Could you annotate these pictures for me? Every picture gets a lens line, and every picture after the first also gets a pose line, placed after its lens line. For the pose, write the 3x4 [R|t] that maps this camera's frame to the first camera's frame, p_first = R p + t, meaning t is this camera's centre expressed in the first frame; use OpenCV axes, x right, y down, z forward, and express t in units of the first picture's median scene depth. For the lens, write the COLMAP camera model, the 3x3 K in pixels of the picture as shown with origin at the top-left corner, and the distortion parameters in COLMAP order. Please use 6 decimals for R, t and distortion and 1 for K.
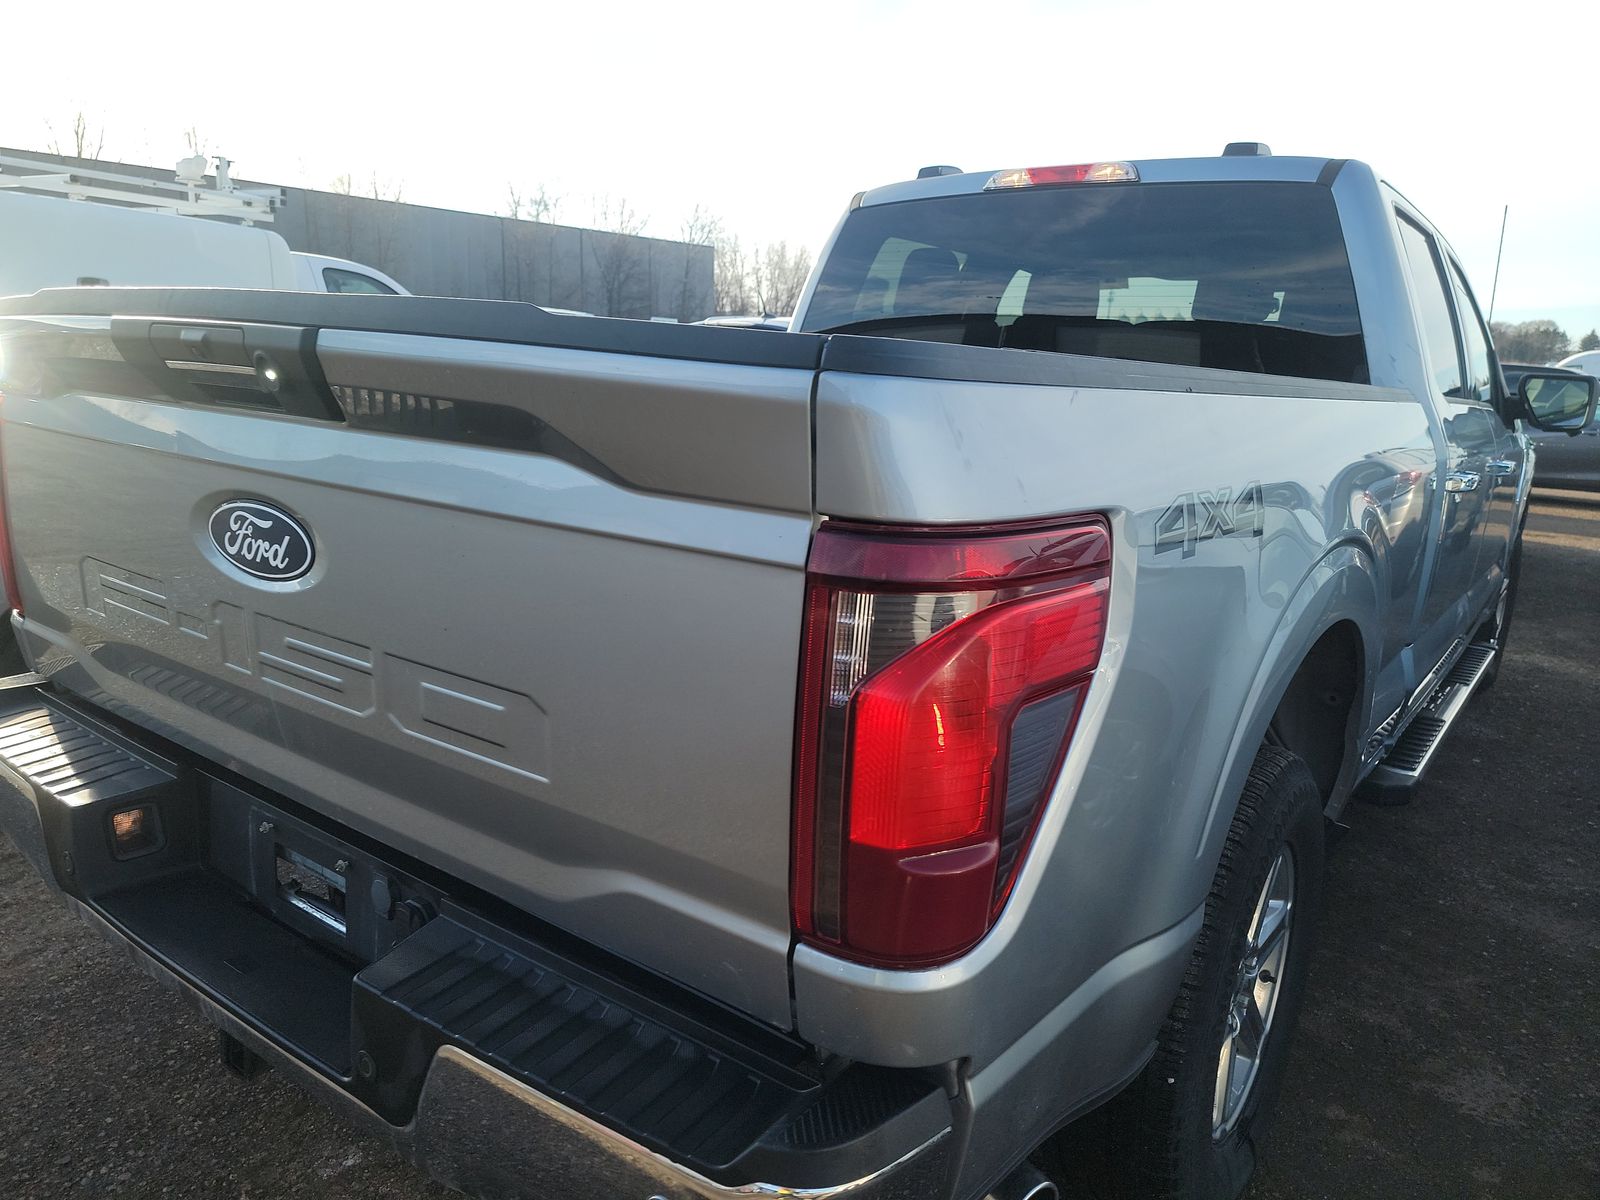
lens RADIAL K [[1113.1, 0, 798.4], [0, 1113.1, 590.0], [0, 0, 1]] dist [0.064276, -0.055121]
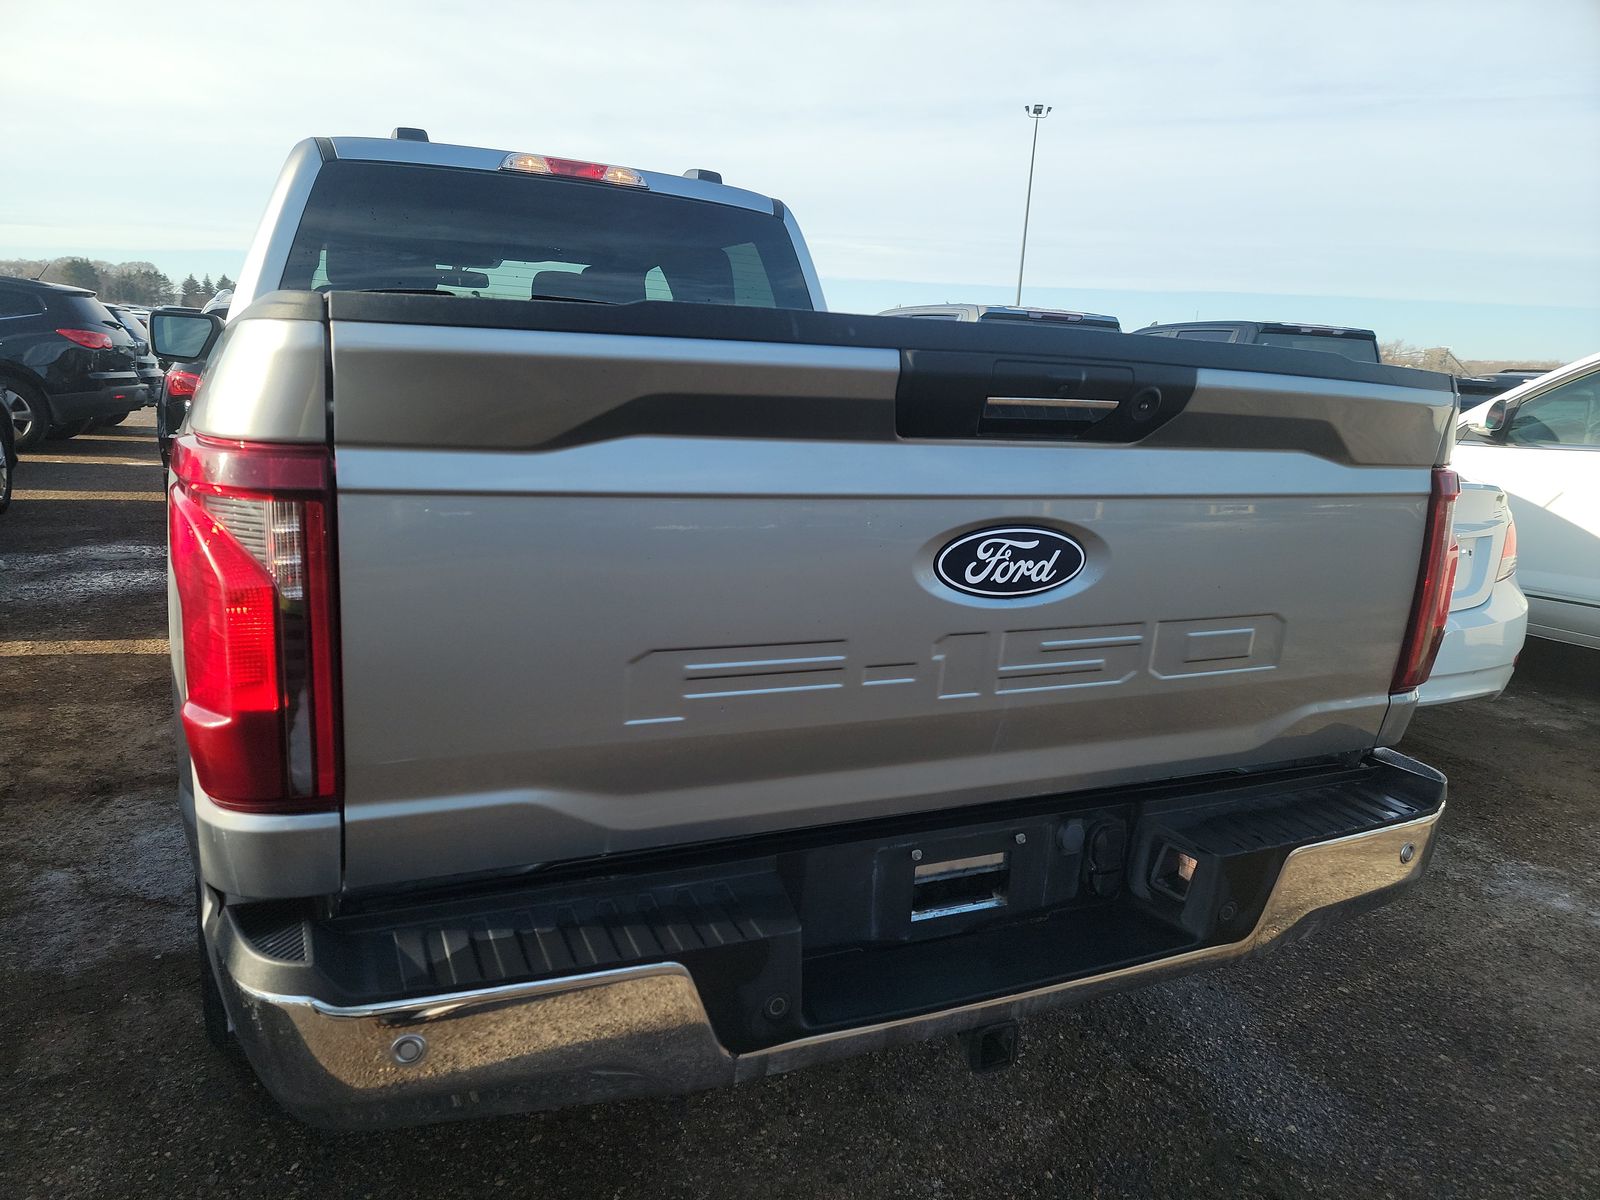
lens RADIAL K [[1113.1, 0, 797.0], [0, 1113.1, 609.7], [0, 0, 1]] dist [0.064276, -0.055121]
pose [[0.464680, -0.206099, 0.861159, -1.481231], [0.147710, 0.976951, 0.154107, -0.191620], [-0.873072, 0.055591, 0.484413, 0.666245]]
